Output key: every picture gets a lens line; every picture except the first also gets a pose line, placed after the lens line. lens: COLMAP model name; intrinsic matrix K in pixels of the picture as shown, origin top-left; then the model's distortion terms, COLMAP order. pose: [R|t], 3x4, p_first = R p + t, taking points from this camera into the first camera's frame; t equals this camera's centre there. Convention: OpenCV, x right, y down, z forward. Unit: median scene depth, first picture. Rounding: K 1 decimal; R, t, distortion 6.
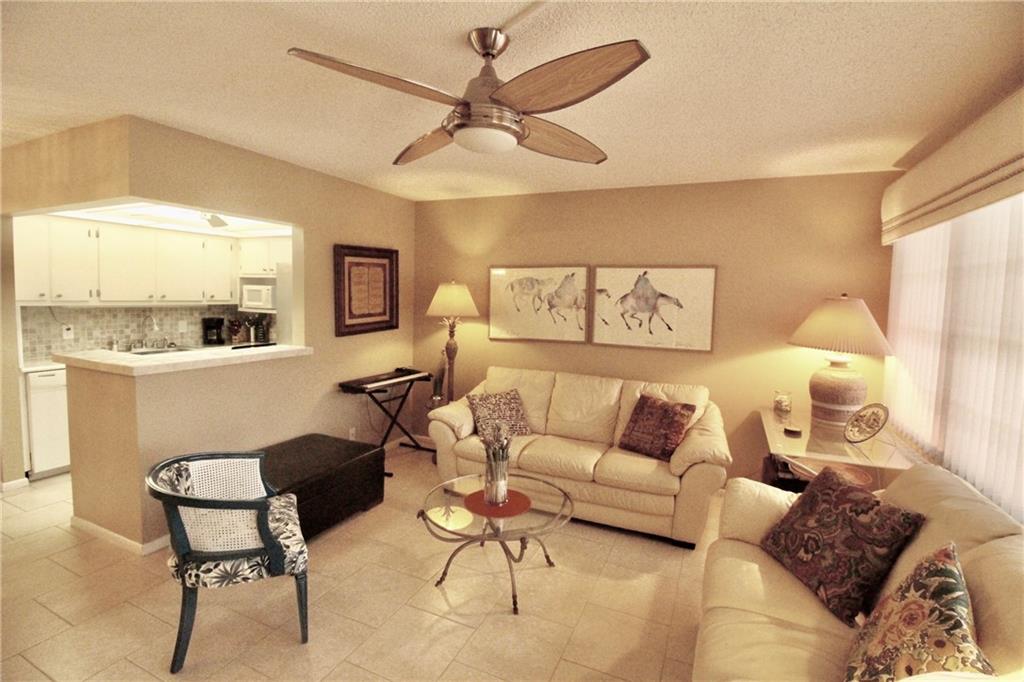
lens RADIAL K [[478.1, 0, 515.8], [0, 478.1, 327.1], [0, 0, 1]] dist [0.004167, -0.013653]
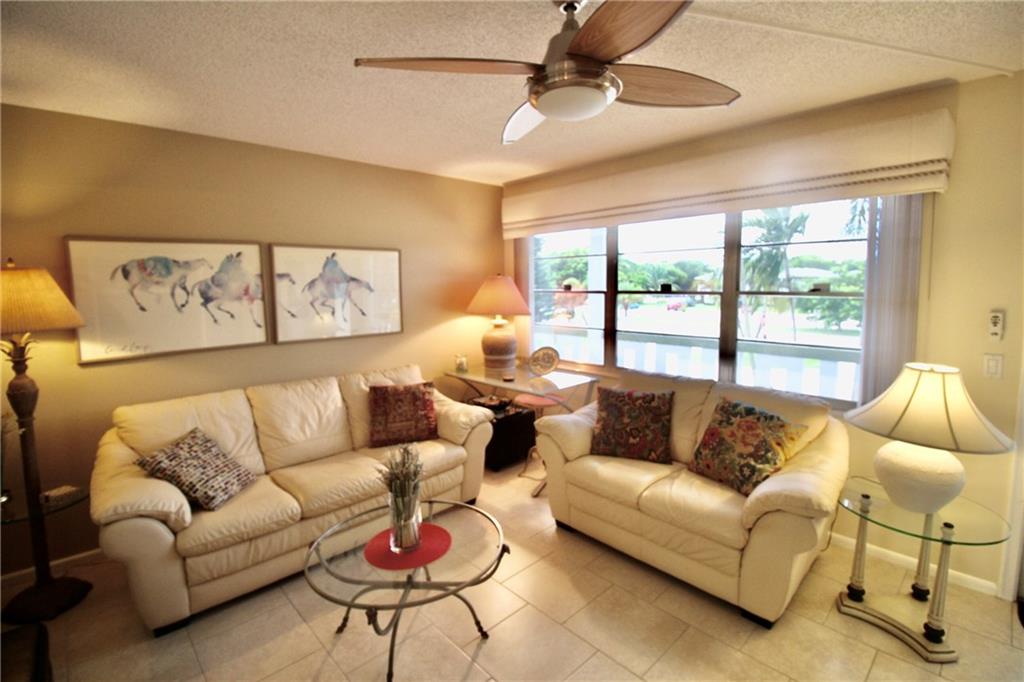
lens RADIAL K [[478.1, 0, 515.8], [0, 478.1, 327.1], [0, 0, 1]] dist [0.004167, -0.013653]
pose [[0.374746, -0.115777, 0.919870, -0.409542], [0.087932, 0.992138, 0.089050, -0.026628], [-0.922948, 0.047515, 0.381980, 0.326903]]
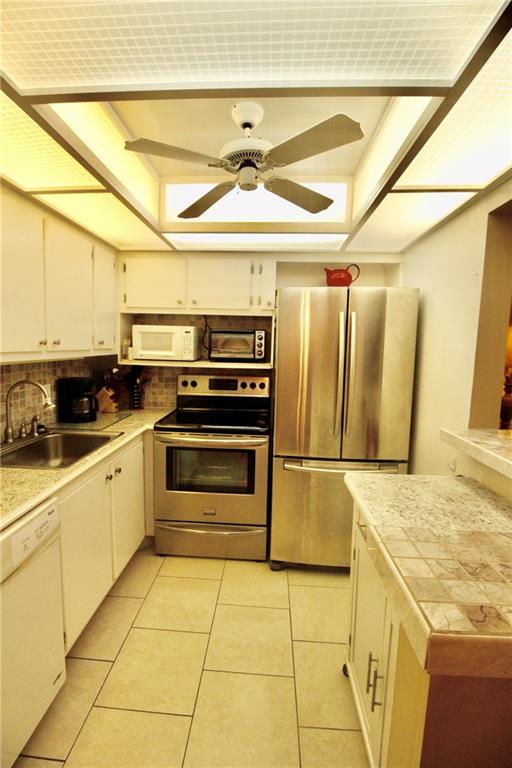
lens RADIAL K [[358.6, 0, 246.3], [0, 358.6, 379.9], [0, 0, 1]] dist [0.004167, -0.013653]
pose [[0.935427, -0.040908, 0.351146, -0.769186], [0.026410, 0.998593, 0.045981, -0.040639], [-0.352533, -0.033738, 0.935191, 0.623277]]
